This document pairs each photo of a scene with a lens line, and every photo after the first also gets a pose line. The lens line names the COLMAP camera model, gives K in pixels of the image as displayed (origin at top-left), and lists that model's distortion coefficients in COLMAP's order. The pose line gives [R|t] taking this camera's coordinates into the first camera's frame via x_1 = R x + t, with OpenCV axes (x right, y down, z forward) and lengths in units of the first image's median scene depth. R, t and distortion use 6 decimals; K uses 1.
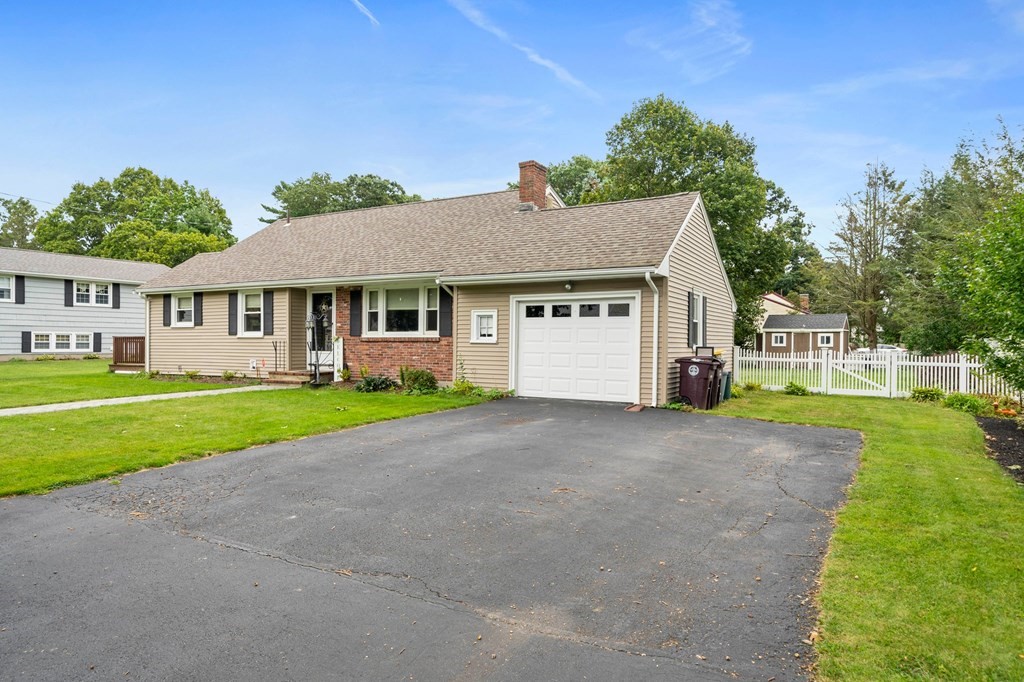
lens RADIAL K [[646.1, 0, 514.5], [0, 646.1, 340.0], [0, 0, 1]] dist [-0.003290, -0.001216]
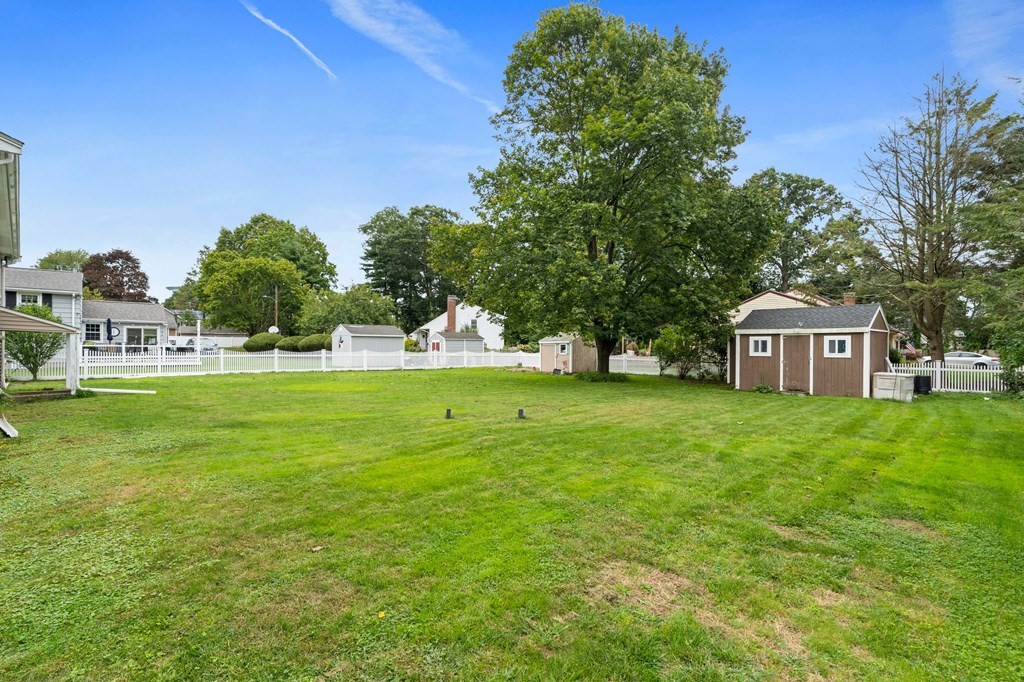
lens RADIAL K [[470.5, 0, 509.6], [0, 470.5, 347.2], [0, 0, 1]] dist [-0.000069, 0.000457]
pose [[0.967830, -0.003067, -0.251585, 0.580697], [0.002993, 0.999995, -0.000677, 0.000294], [0.251586, -0.000098, 0.967835, 0.975074]]
